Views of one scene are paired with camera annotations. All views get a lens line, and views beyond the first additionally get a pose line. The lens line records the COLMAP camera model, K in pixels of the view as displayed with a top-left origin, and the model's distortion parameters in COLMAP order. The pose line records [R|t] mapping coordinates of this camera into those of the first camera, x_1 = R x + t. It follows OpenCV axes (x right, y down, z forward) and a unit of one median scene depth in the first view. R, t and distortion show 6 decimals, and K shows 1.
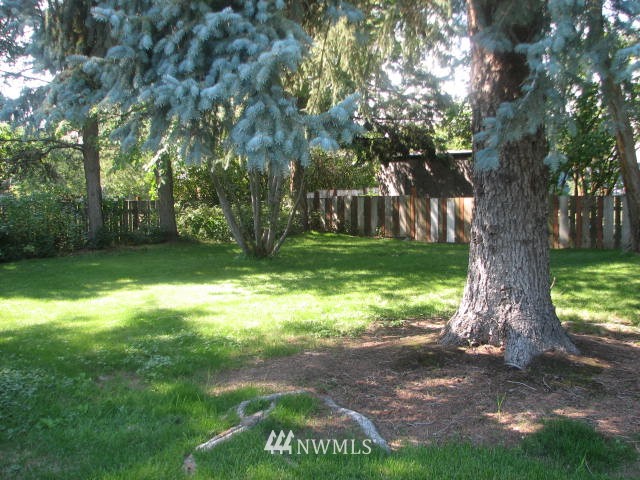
lens RADIAL K [[675.0, 0, 319.9], [0, 675.0, 239.7], [0, 0, 1]] dist [-0.115819, 0.000000]
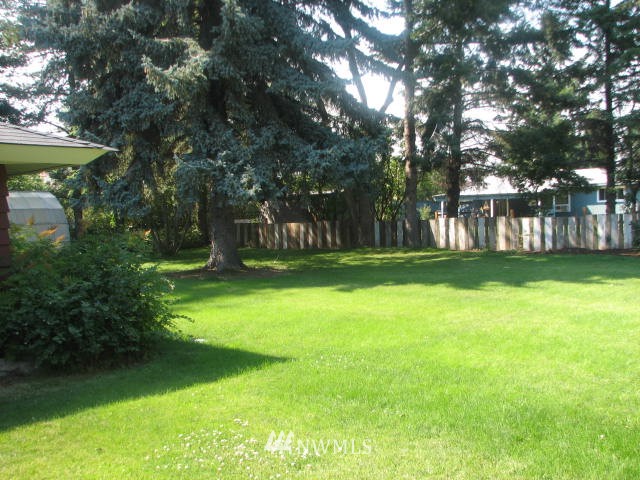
lens RADIAL K [[675.0, 0, 320.1], [0, 675.0, 240.2], [0, 0, 1]] dist [-0.115819, 0.000000]
pose [[0.997880, -0.023797, 0.060578, 0.167675], [0.026182, 0.998900, -0.038901, 0.048380], [-0.059585, 0.040404, 0.997405, -0.693201]]
